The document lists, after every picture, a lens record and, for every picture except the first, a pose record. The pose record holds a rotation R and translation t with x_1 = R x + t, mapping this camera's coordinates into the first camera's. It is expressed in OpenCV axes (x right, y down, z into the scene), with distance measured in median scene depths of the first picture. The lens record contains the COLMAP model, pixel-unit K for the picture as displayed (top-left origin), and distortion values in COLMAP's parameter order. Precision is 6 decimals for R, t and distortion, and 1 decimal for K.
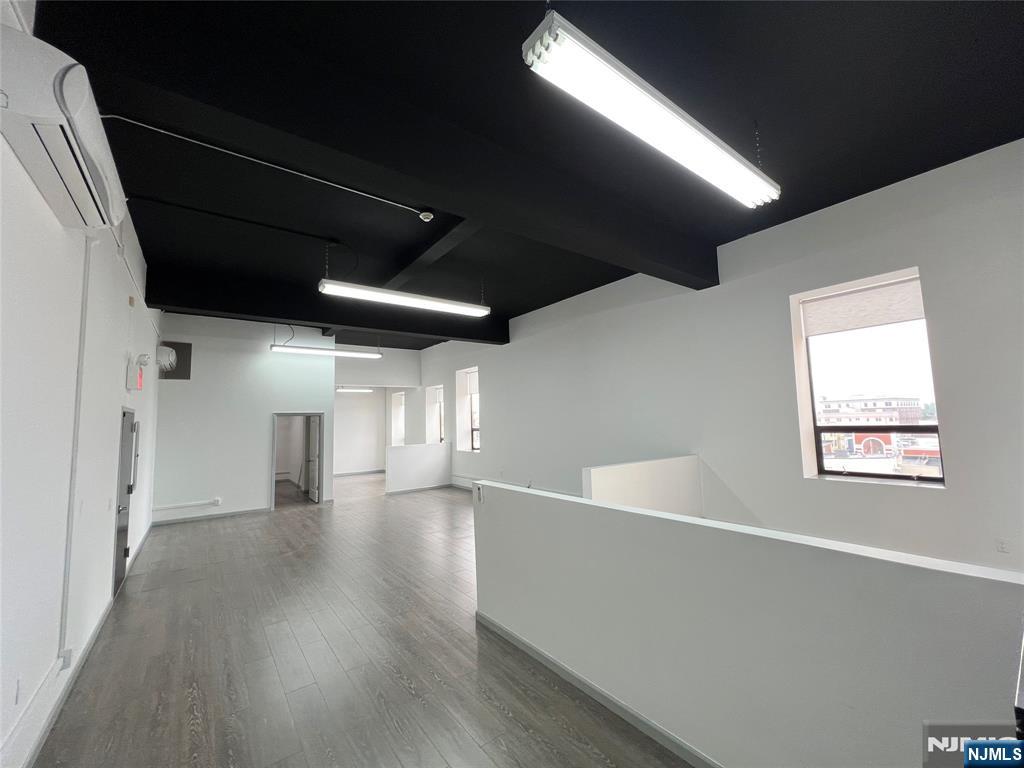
lens RADIAL K [[411.1, 0, 512.0], [0, 411.1, 384.0], [0, 0, 1]] dist [0.001866, 0.000111]
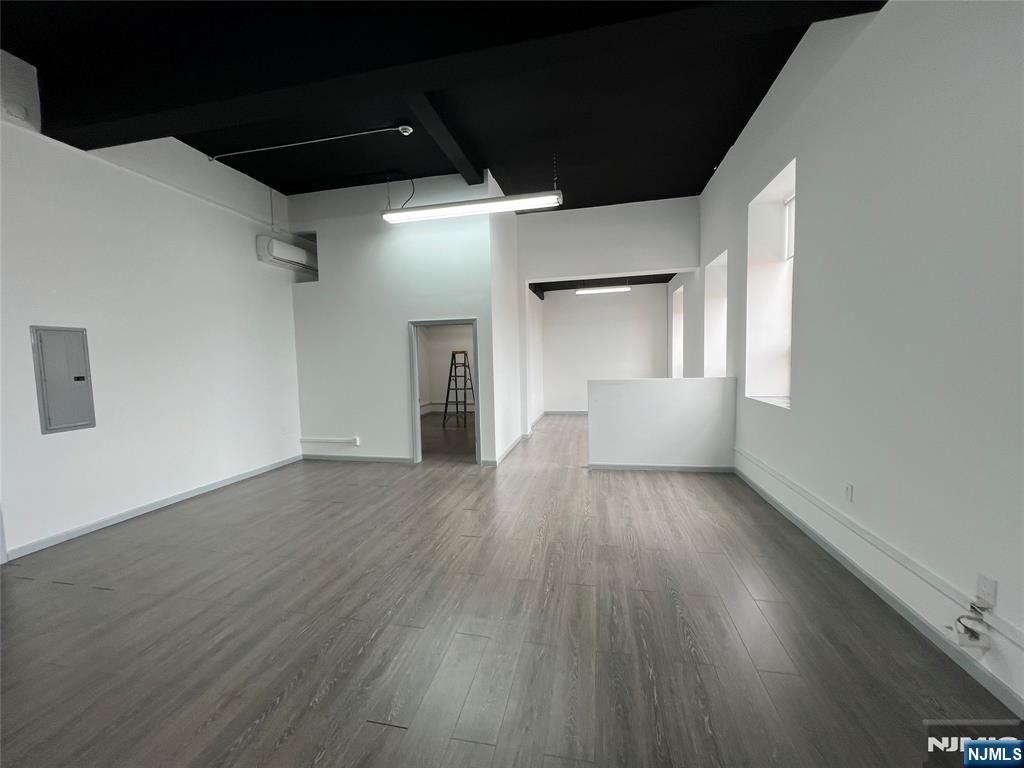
lens RADIAL K [[411.1, 0, 512.0], [0, 411.1, 384.0], [0, 0, 1]] dist [0.001866, 0.000111]
pose [[0.656005, 0.060766, -0.752306, 0.032969], [0.074785, 0.986616, 0.144903, 0.082386], [0.751042, -0.151319, 0.642681, 0.653165]]
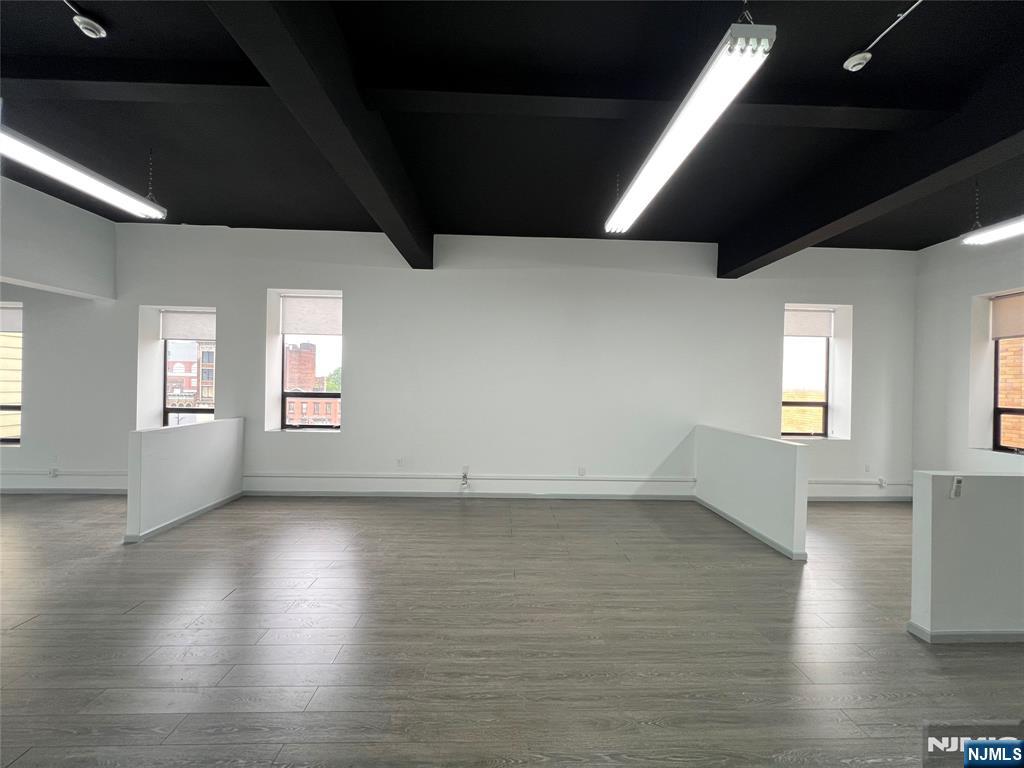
lens RADIAL K [[411.1, 0, 512.0], [0, 411.1, 384.0], [0, 0, 1]] dist [0.001866, 0.000111]
pose [[0.570776, 0.038669, 0.820195, -0.482445], [-0.109517, 0.993551, 0.029371, 0.052375], [-0.813770, -0.106589, 0.571330, 0.491706]]
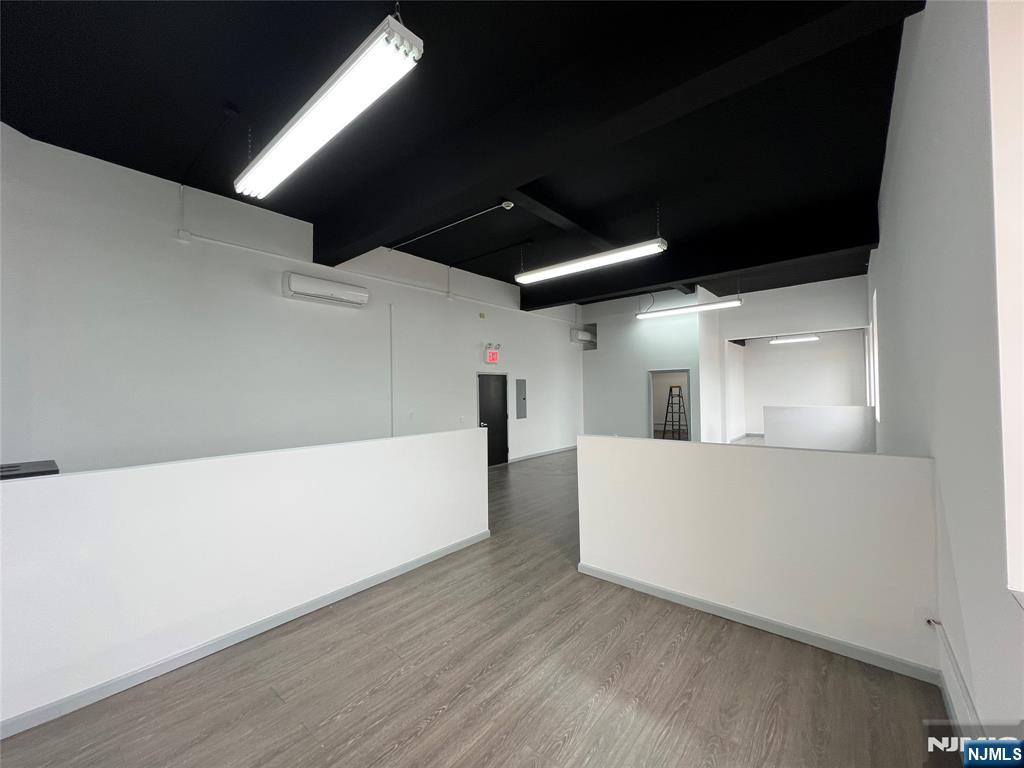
lens RADIAL K [[411.1, 0, 512.0], [0, 411.1, 384.0], [0, 0, 1]] dist [0.001866, 0.000111]
pose [[0.227349, 0.006043, -0.973795, 0.457911], [0.098929, 0.994664, 0.029269, 0.033421], [0.968775, -0.102991, 0.225538, 0.336827]]
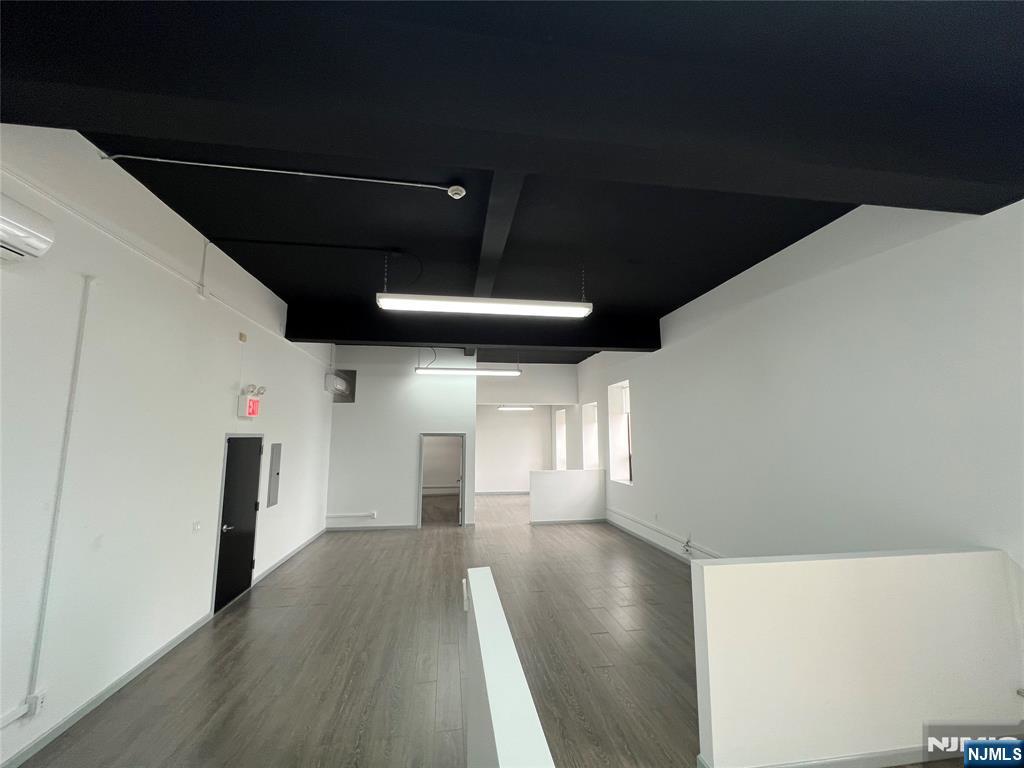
lens RADIAL K [[411.1, 0, 512.0], [0, 411.1, 384.0], [0, 0, 1]] dist [0.001866, 0.000111]
pose [[0.880132, -0.035455, -0.473404, 0.113346], [0.019794, 0.999081, -0.038025, -0.009072], [0.474317, 0.024096, 0.880024, 0.185797]]
